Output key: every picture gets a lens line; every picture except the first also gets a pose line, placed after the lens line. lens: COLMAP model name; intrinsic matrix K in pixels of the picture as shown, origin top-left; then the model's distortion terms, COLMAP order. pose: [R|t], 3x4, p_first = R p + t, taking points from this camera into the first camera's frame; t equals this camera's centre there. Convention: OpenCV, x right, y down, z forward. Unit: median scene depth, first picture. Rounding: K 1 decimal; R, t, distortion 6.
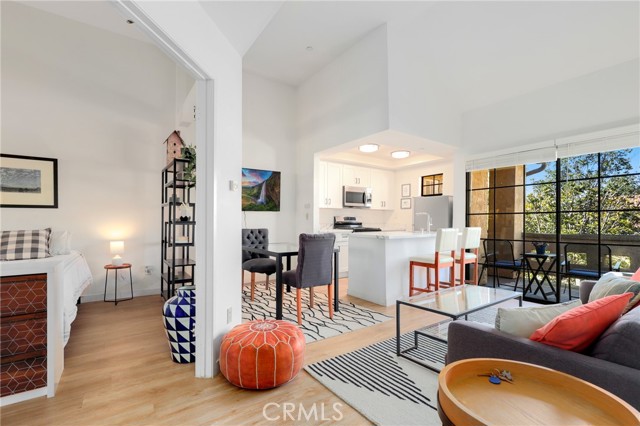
lens RADIAL K [[290.1, 0, 322.8], [0, 290.1, 225.7], [0, 0, 1]] dist [0.000937, -0.001500]
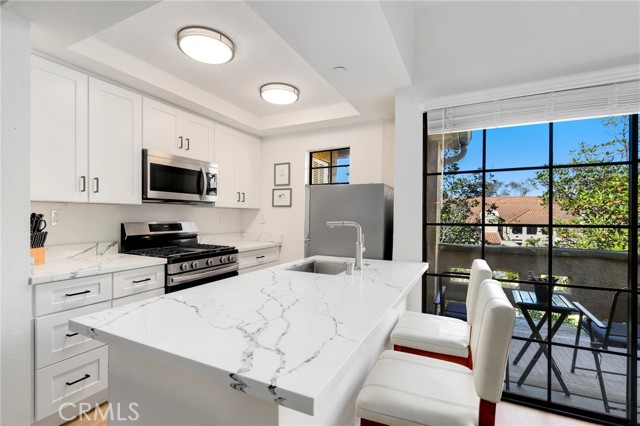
lens RADIAL K [[290.1, 0, 321.8], [0, 290.1, 219.3], [0, 0, 1]] dist [0.000937, -0.001500]
pose [[0.877751, -0.000551, 0.479116, 0.140460], [0.001573, 0.999997, -0.001731, -0.055753], [-0.479114, 0.002273, 0.877750, 0.776323]]
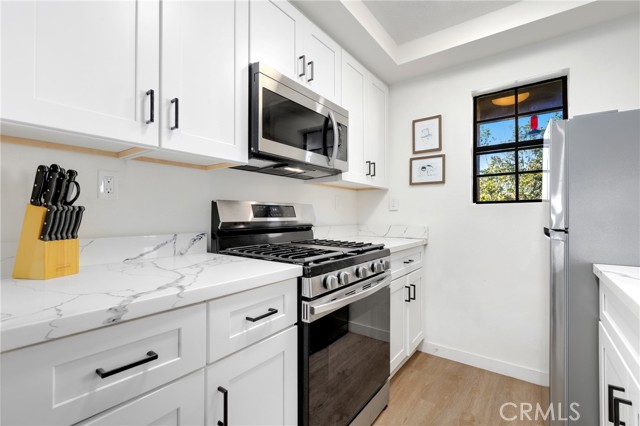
lens RADIAL K [[290.1, 0, 323.4], [0, 290.1, 212.1], [0, 0, 1]] dist [0.000937, -0.001500]
pose [[0.951342, 0.002369, 0.308128, 0.081124], [0.006548, 0.999589, -0.027899, -0.024099], [-0.308067, 0.028559, 0.950936, 1.144862]]
